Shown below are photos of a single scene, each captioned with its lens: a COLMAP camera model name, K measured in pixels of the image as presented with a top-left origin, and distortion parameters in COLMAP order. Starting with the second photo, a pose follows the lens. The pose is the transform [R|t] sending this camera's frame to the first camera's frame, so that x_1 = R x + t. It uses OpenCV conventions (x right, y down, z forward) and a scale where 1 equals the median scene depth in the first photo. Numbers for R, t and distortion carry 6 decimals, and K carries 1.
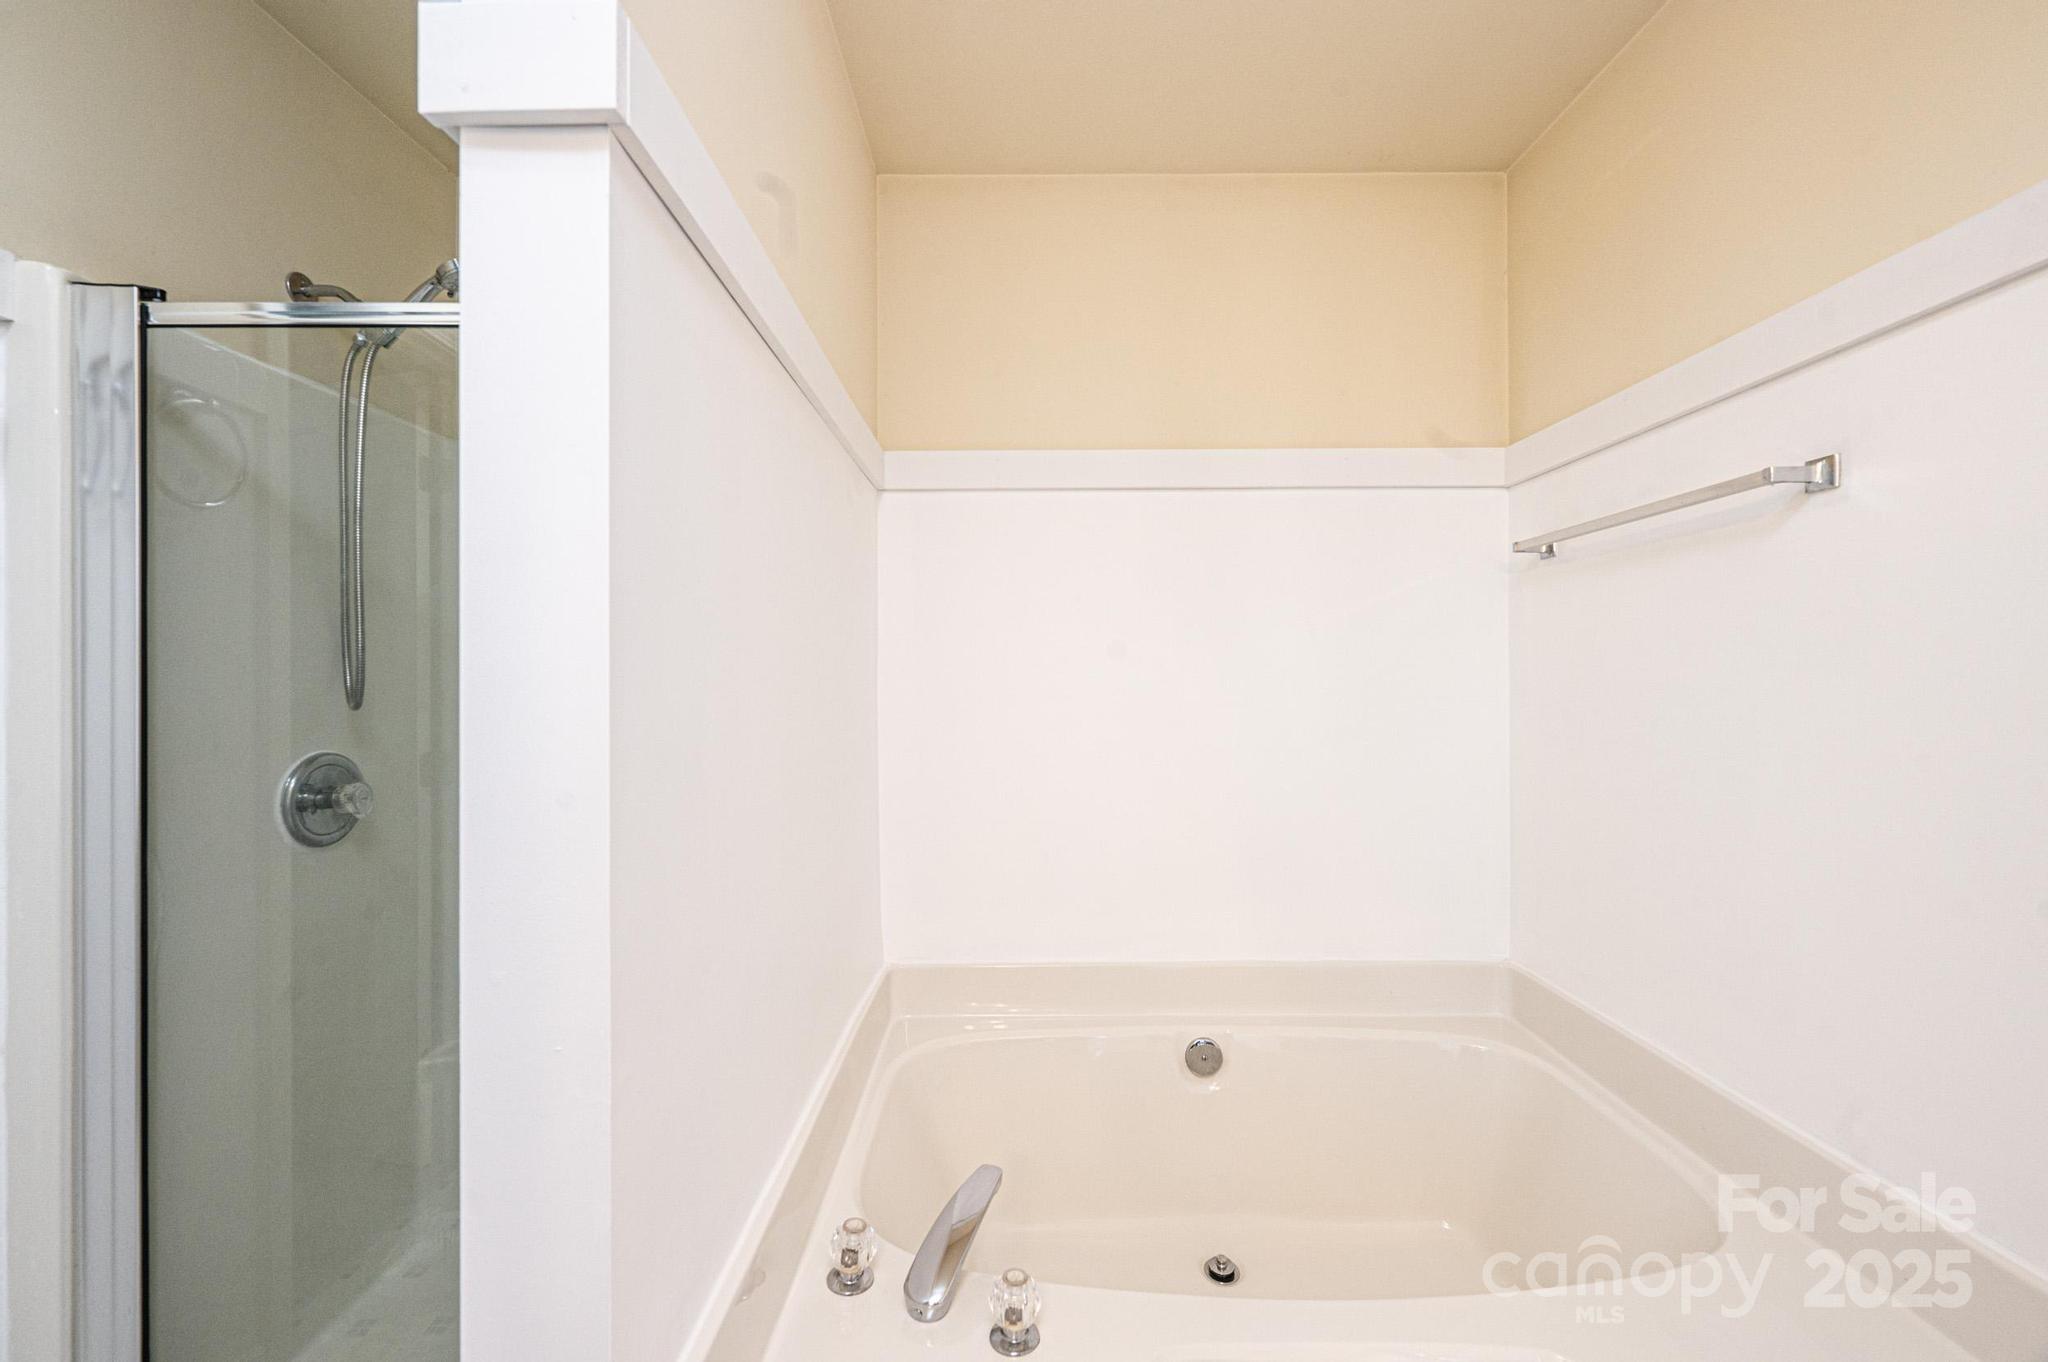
lens RADIAL K [[812.9, 0, 1019.9], [0, 812.9, 680.9], [0, 0, 1]] dist [-0.002343, 0.000094]
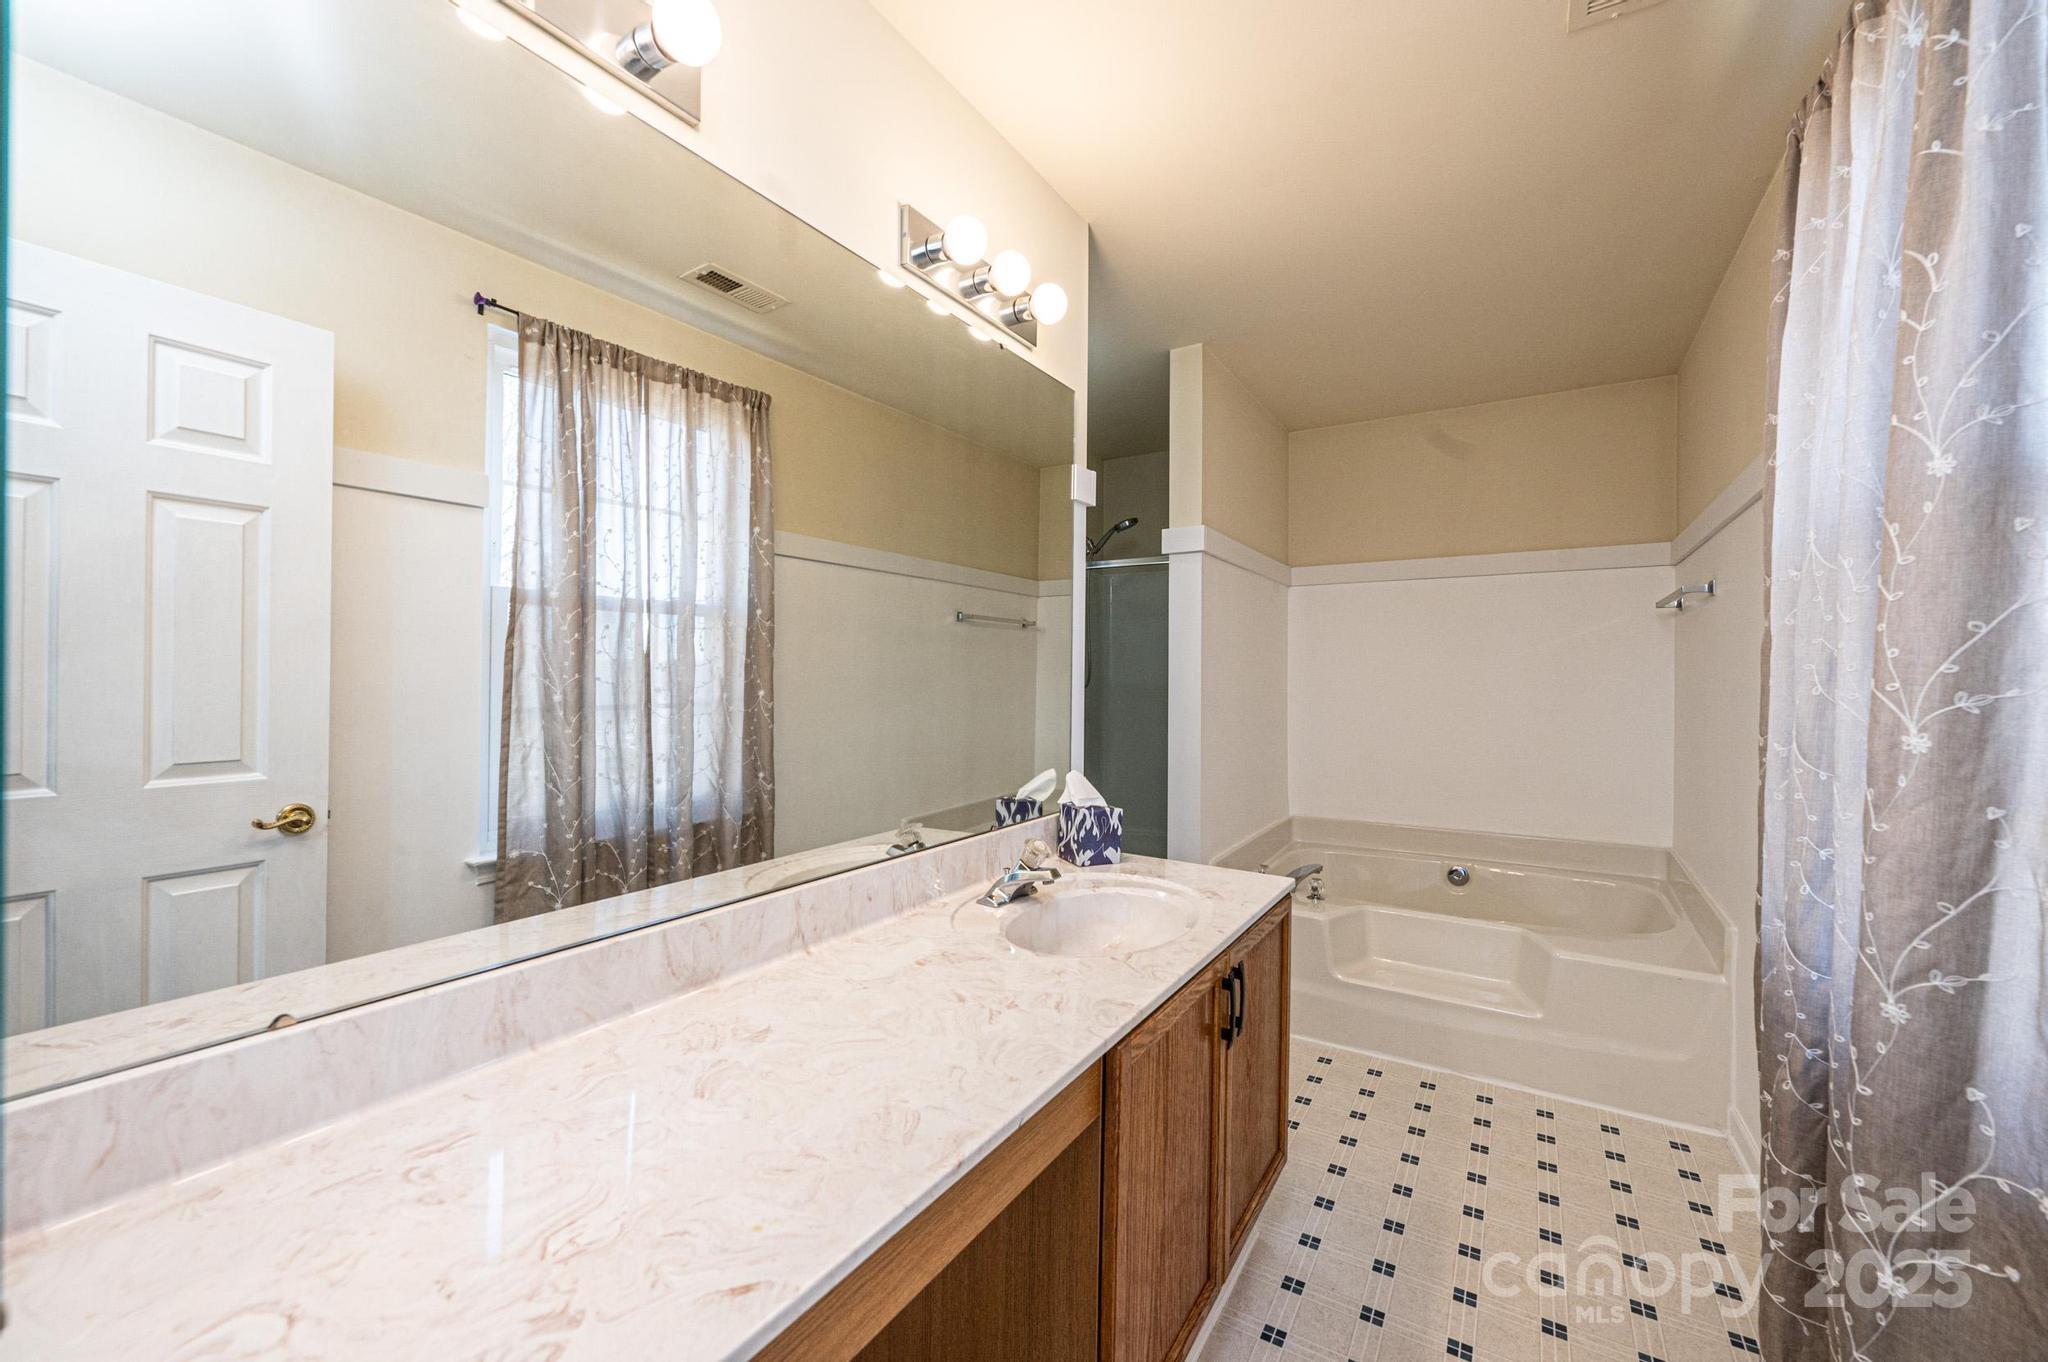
lens RADIAL K [[812.9, 0, 1019.9], [0, 812.9, 680.9], [0, 0, 1]] dist [-0.002343, 0.000094]
pose [[0.848036, 0.011873, -0.529806, 0.357625], [-0.010504, 0.999929, 0.005595, 0.003516], [0.529835, 0.000820, 0.848100, -1.158448]]
